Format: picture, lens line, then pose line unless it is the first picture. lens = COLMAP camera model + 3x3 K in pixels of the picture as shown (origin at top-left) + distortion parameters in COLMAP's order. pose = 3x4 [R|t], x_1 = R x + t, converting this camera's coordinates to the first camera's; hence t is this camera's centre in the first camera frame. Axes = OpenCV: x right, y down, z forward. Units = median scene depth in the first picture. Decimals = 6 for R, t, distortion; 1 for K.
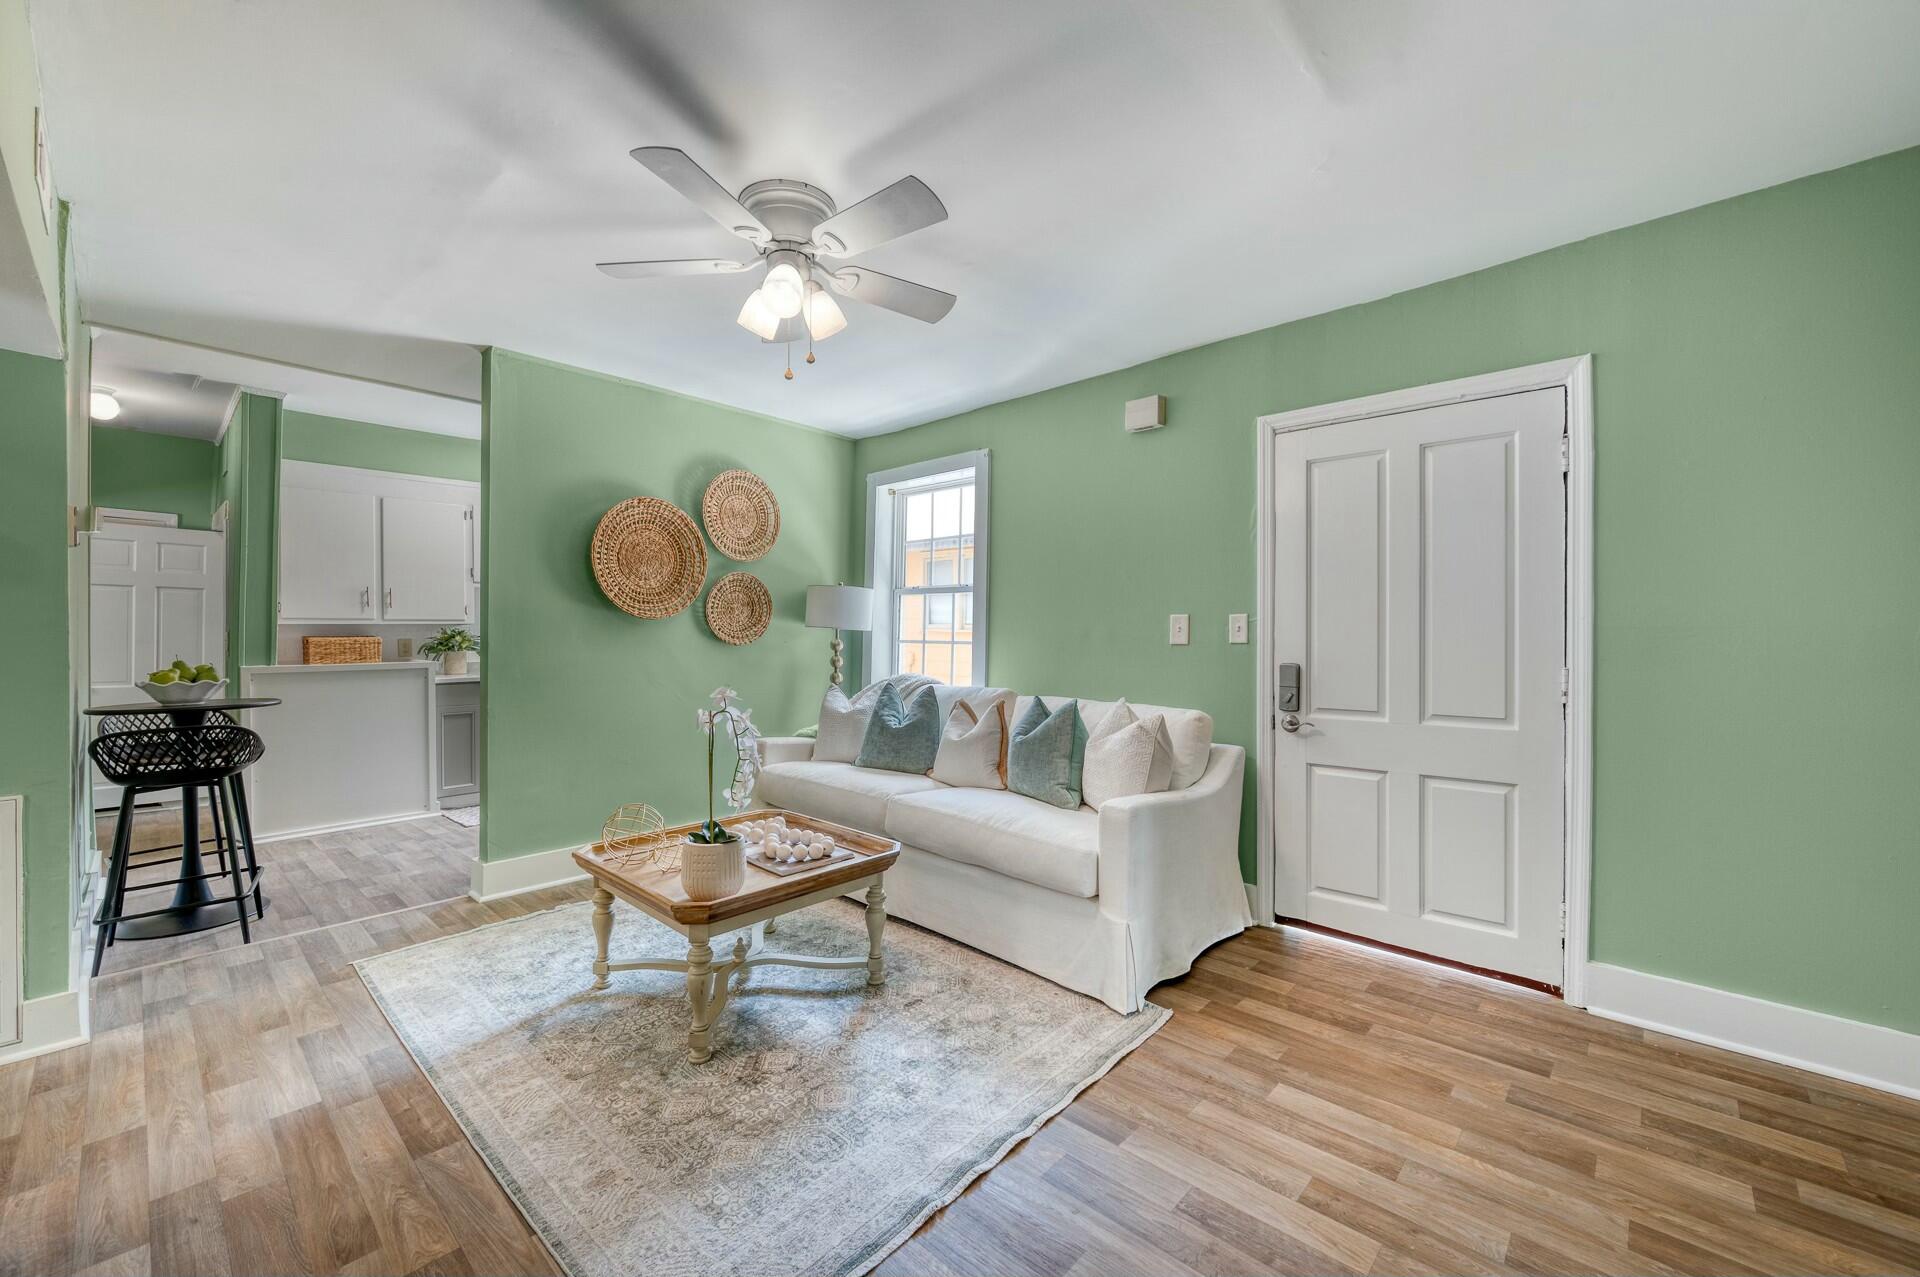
lens RADIAL K [[765.4, 0, 965.1], [0, 765.4, 633.6], [0, 0, 1]] dist [-0.002605, -0.000067]
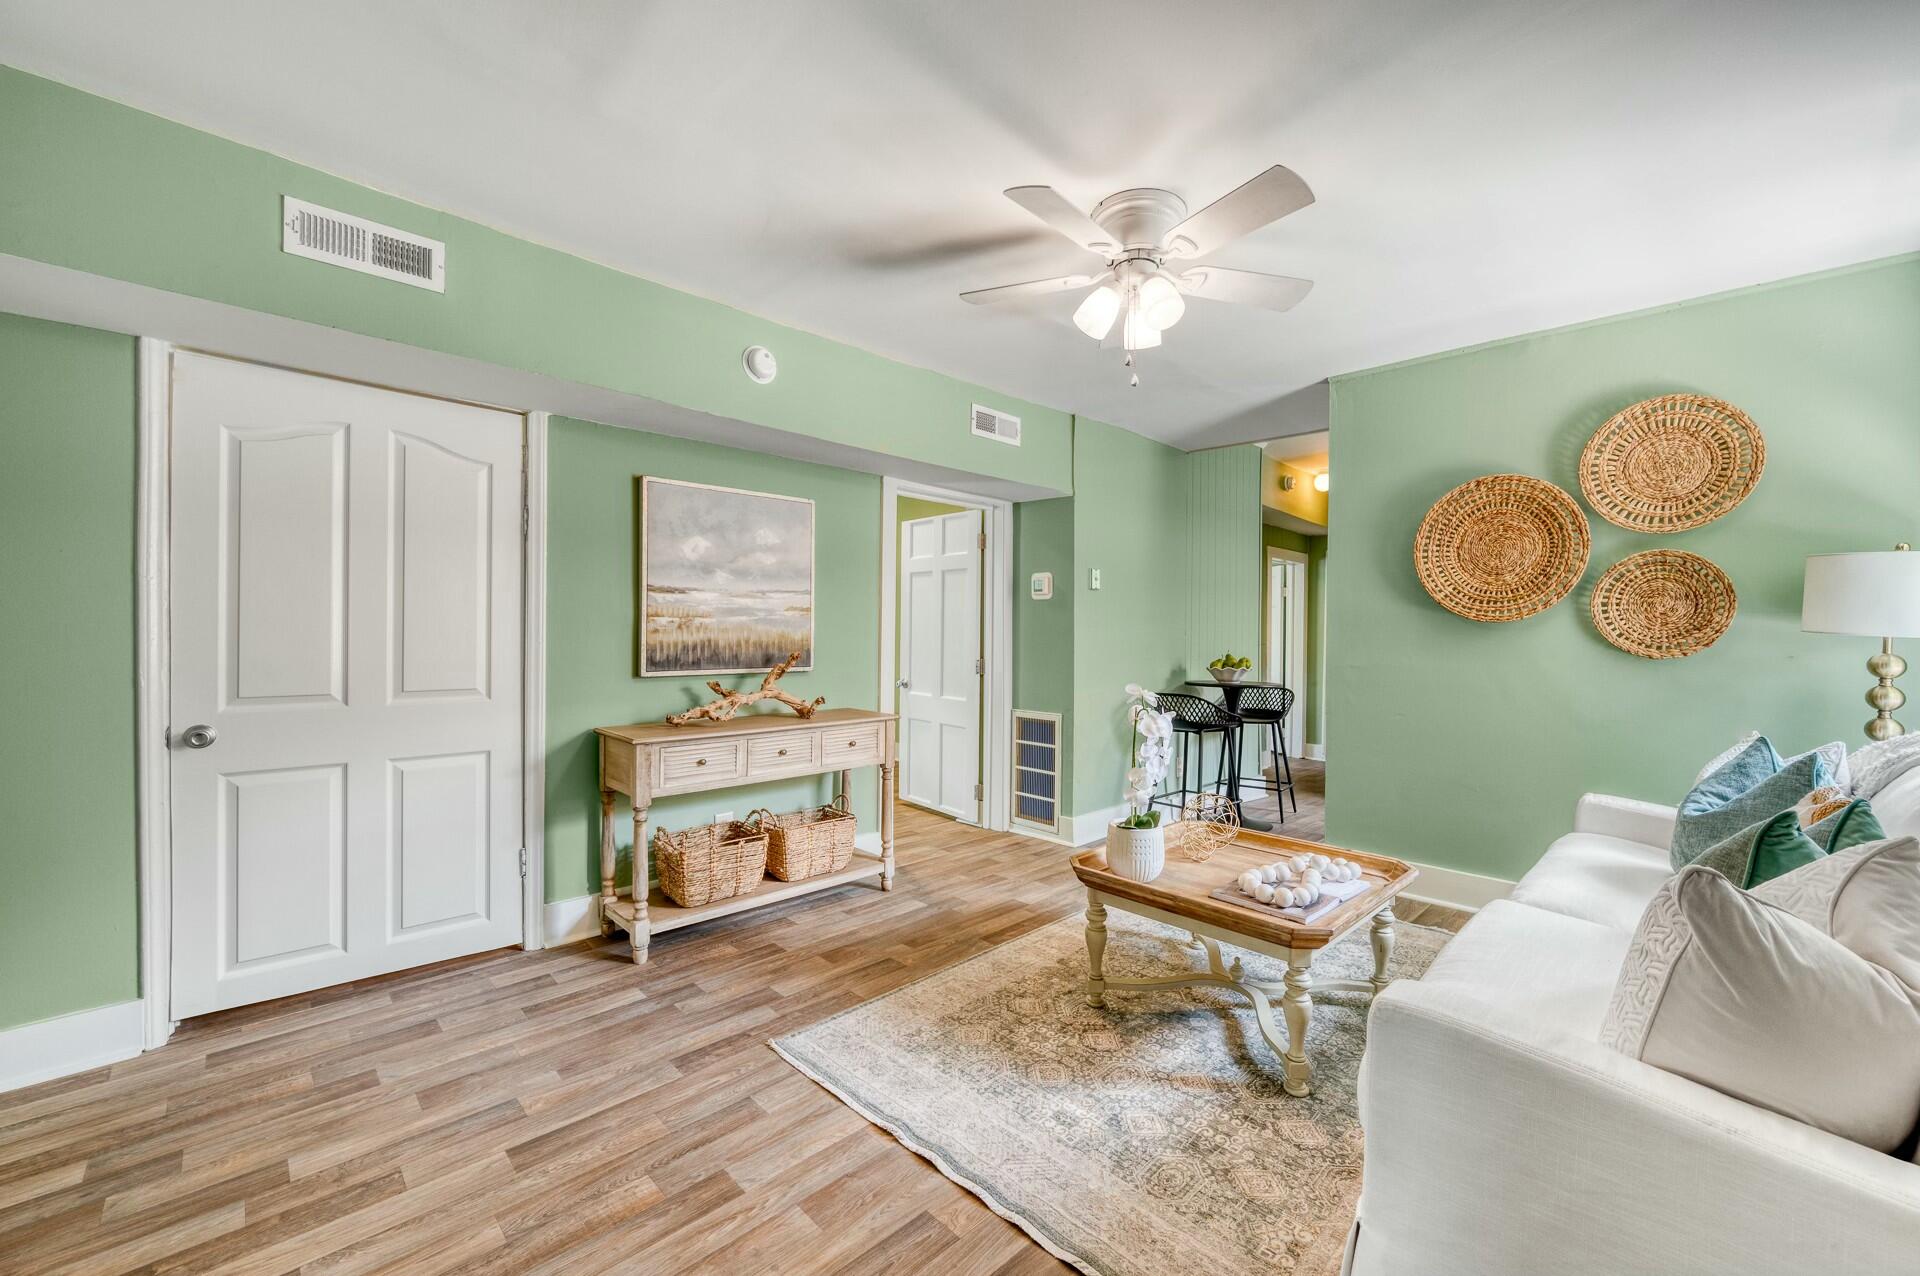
lens RADIAL K [[765.4, 0, 966.3], [0, 765.4, 634.7], [0, 0, 1]] dist [-0.002605, -0.000067]
pose [[-0.067029, 0.001501, -0.997750, 0.515118], [-0.008955, 0.999958, 0.002106, -0.002136], [0.997711, 0.009076, -0.067013, 0.549438]]
